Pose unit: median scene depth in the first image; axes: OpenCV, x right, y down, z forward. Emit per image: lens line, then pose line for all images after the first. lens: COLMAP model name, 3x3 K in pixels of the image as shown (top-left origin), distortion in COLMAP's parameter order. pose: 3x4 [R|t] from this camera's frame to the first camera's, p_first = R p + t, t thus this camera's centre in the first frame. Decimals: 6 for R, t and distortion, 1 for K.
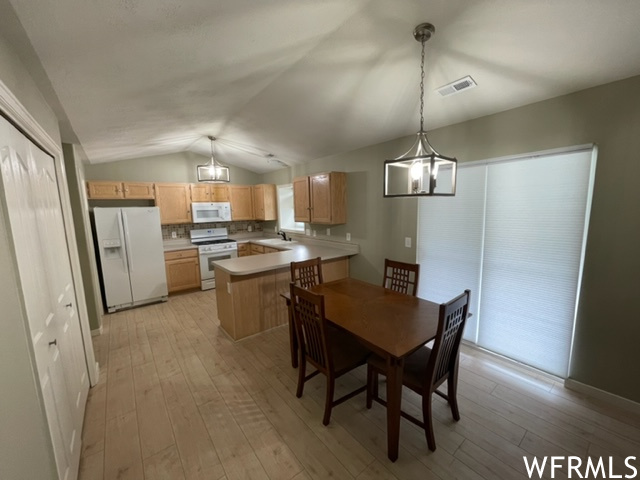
lens RADIAL K [[256.7, 0, 321.0], [0, 256.7, 242.9], [0, 0, 1]] dist [-0.005985, 0.002359]
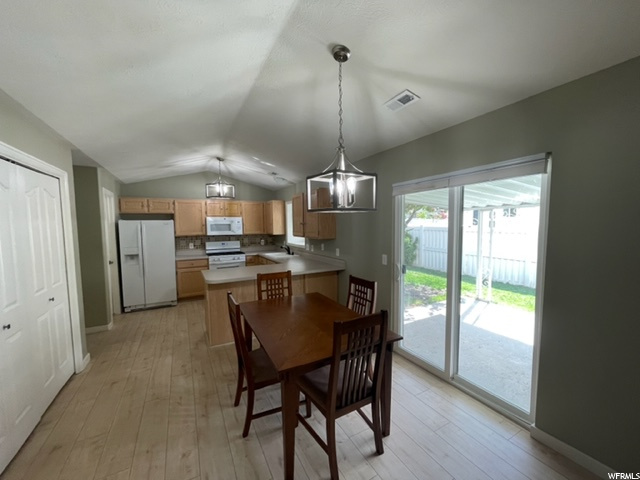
lens RADIAL K [[256.7, 0, 320.7], [0, 256.7, 243.1], [0, 0, 1]] dist [-0.005985, 0.002359]
pose [[0.985155, 0.026367, -0.169632, 0.229147], [-0.036850, 0.997581, -0.058950, 0.002137], [0.167667, 0.064326, 0.983743, 0.008563]]
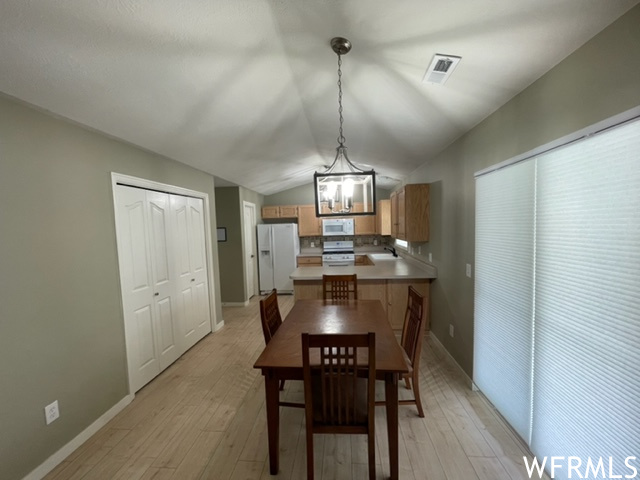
lens RADIAL K [[256.7, 0, 322.7], [0, 256.7, 243.2], [0, 0, 1]] dist [-0.005985, 0.002359]
pose [[0.736402, 0.047283, -0.674889, 0.457393], [-0.079842, 0.996658, -0.017294, -0.029278], [0.671816, 0.066620, 0.737716, 0.132597]]
